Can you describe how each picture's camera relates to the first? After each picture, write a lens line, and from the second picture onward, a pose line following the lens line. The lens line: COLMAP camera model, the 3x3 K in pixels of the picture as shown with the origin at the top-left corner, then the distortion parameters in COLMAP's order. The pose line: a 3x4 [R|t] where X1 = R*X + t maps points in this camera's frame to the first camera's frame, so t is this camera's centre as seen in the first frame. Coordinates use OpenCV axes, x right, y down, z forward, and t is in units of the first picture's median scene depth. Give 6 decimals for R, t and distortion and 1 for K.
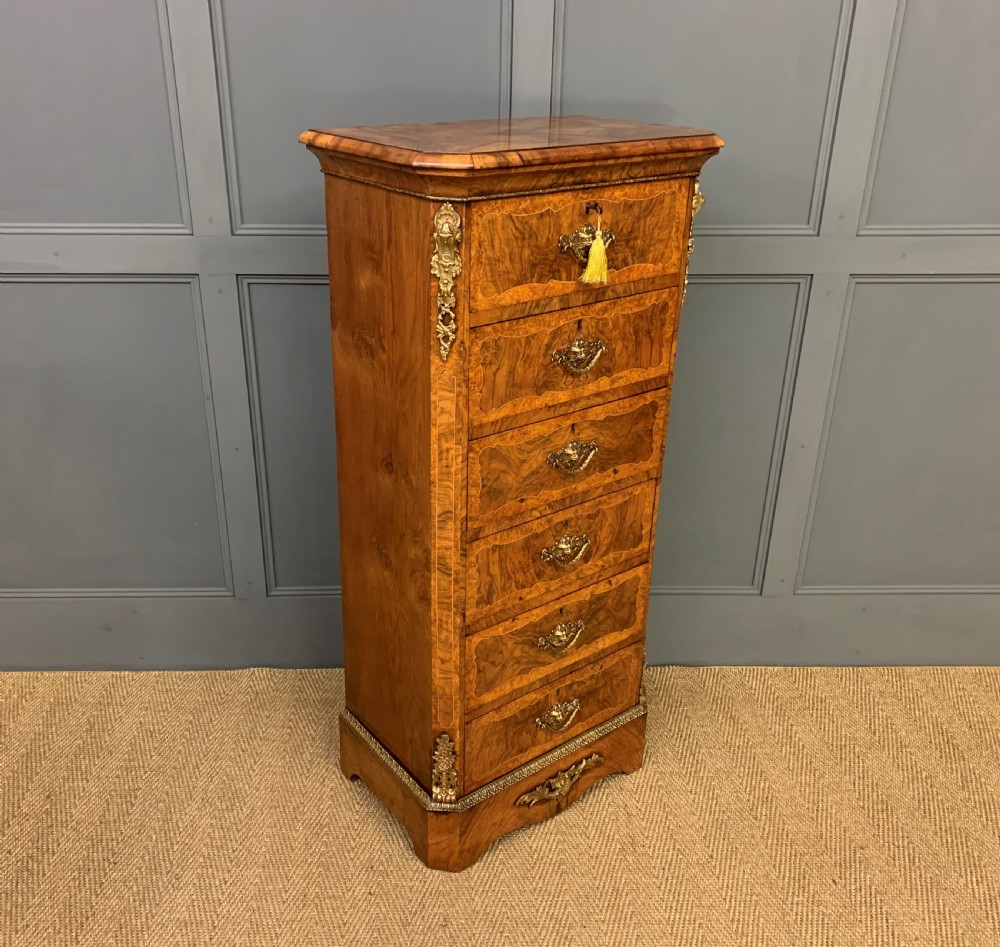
lens RADIAL K [[964.4, 0, 460.2], [0, 964.4, 468.2], [0, 0, 1]] dist [0.172721, -0.497474]
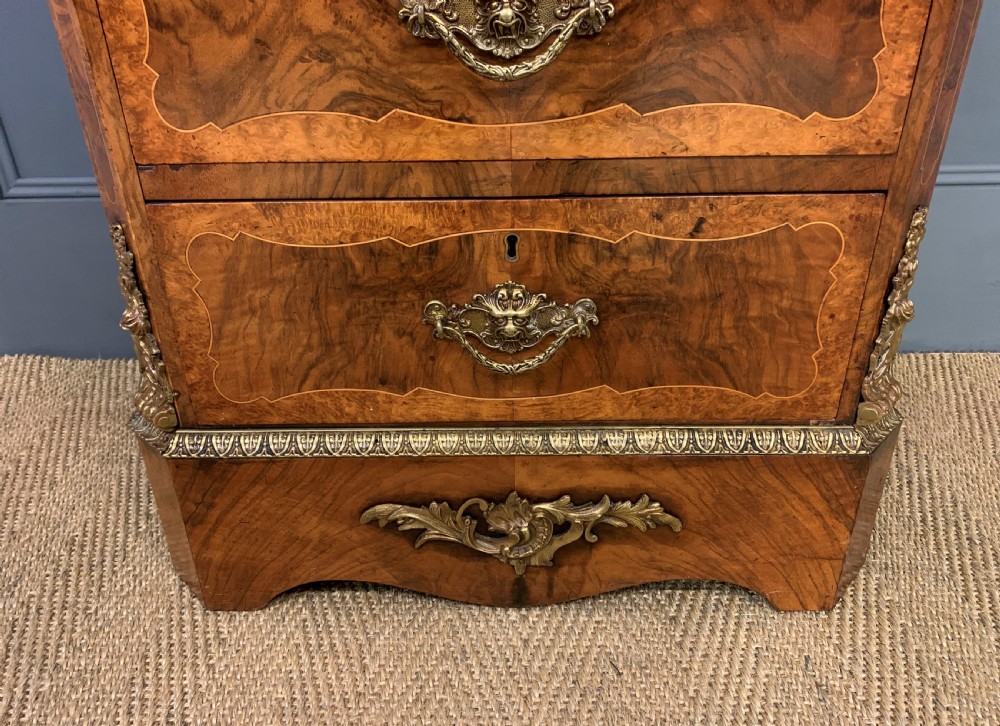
lens RADIAL K [[804.8, 0, 497.7], [0, 804.8, 376.0], [0, 0, 1]] dist [0.079904, -0.136089]
pose [[0.793715, 0.284678, -0.537564, 0.286325], [-0.228975, 0.958555, 0.169540, 0.257111], [0.563549, -0.011478, 0.826003, 0.877579]]
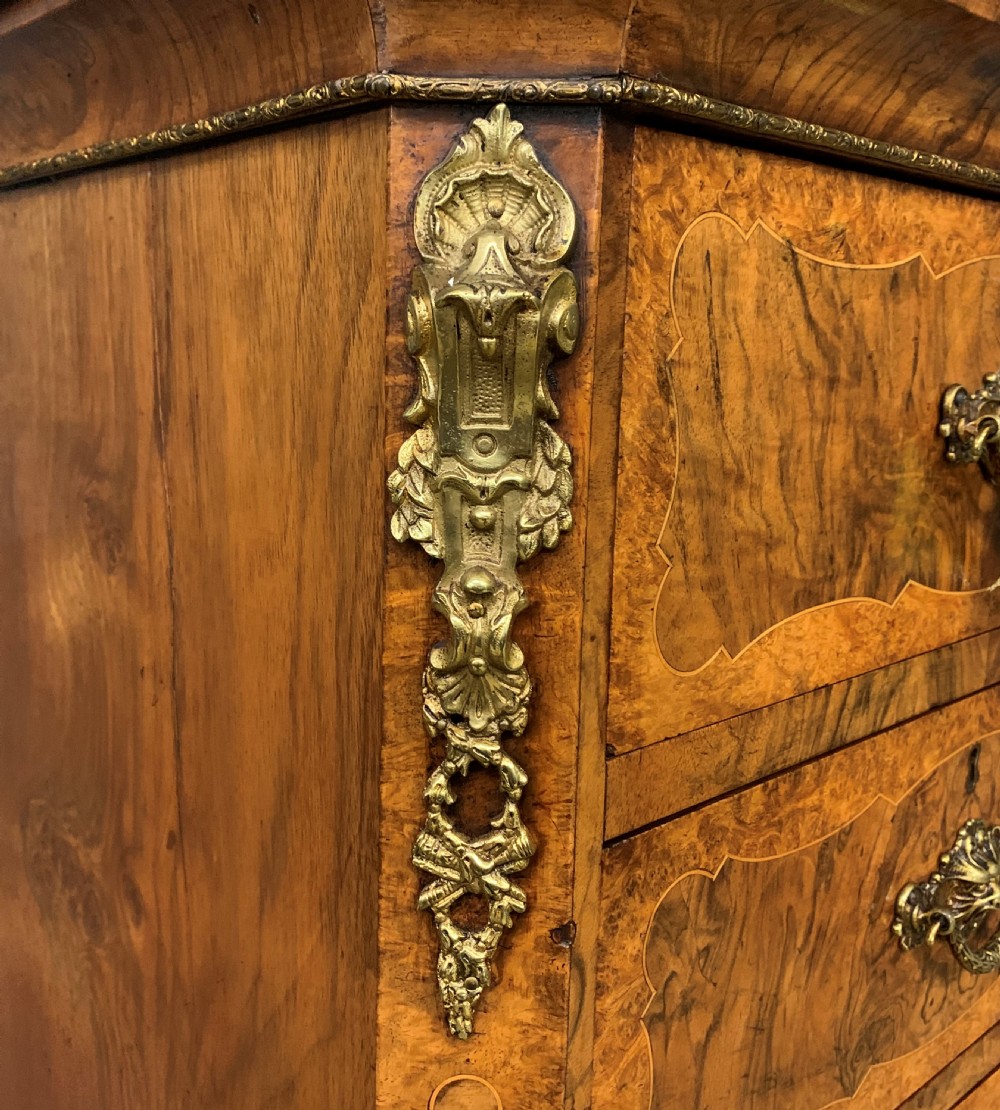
lens RADIAL K [[1167.6, 0, 453.2], [0, 1167.6, 542.1], [0, 0, 1]] dist [0.104191, -0.282624]
pose [[0.993932, -0.006767, 0.109791, -0.035232], [0.034674, 0.966495, -0.254331, -0.125570], [-0.104391, 0.256595, 0.960865, 0.681737]]
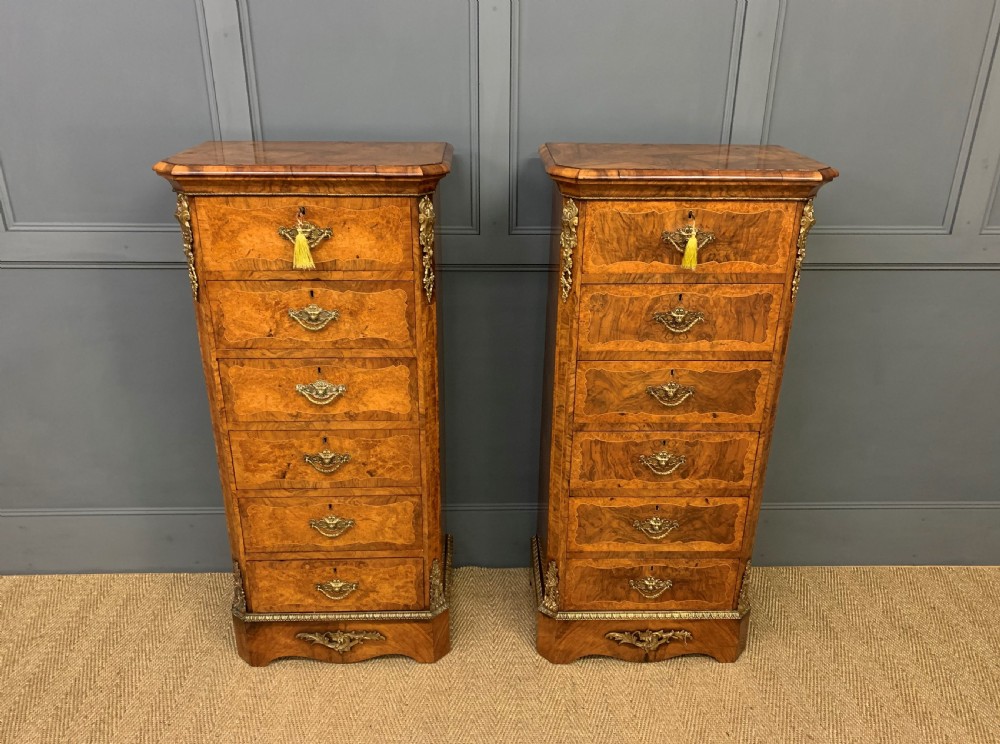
lens RADIAL K [[771.8, 0, 500.0], [0, 771.8, 372.0], [0, 0, 1]] dist [0.107930, -0.220724]
pose [[0.823080, 0.223098, -0.522271, 0.482987], [-0.238997, 0.970283, 0.037825, -0.025277], [0.515189, 0.093688, 0.851940, -0.050238]]
